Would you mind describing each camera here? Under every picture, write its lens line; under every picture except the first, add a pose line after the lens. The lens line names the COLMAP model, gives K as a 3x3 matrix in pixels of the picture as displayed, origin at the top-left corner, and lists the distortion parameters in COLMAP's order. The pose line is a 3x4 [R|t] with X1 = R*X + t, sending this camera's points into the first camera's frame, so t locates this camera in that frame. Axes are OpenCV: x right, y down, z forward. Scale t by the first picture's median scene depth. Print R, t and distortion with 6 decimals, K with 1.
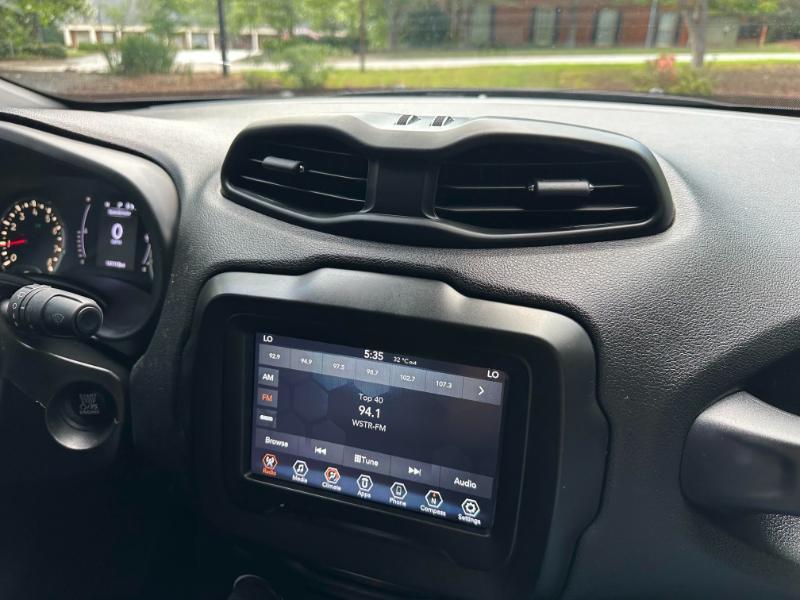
lens RADIAL K [[621.5, 0, 400.0], [0, 621.5, 301.6], [0, 0, 1]] dist [0.010436, 0.003302]
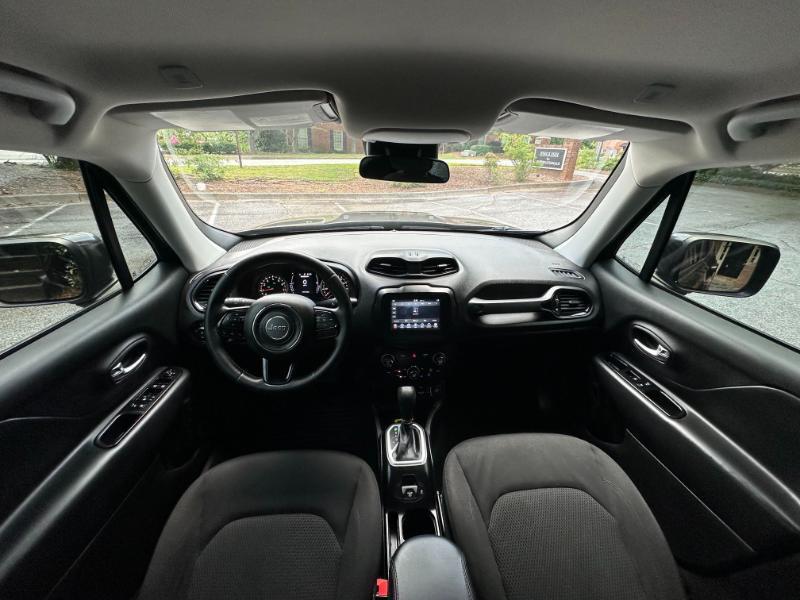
lens RADIAL K [[621.5, 0, 399.7], [0, 621.5, 299.8], [0, 0, 1]] dist [0.010436, 0.003302]
pose [[0.878657, -0.141196, 0.456098, -2.522931], [0.129835, 0.989934, 0.056334, -0.231937], [-0.459461, 0.009719, 0.888145, -3.583465]]
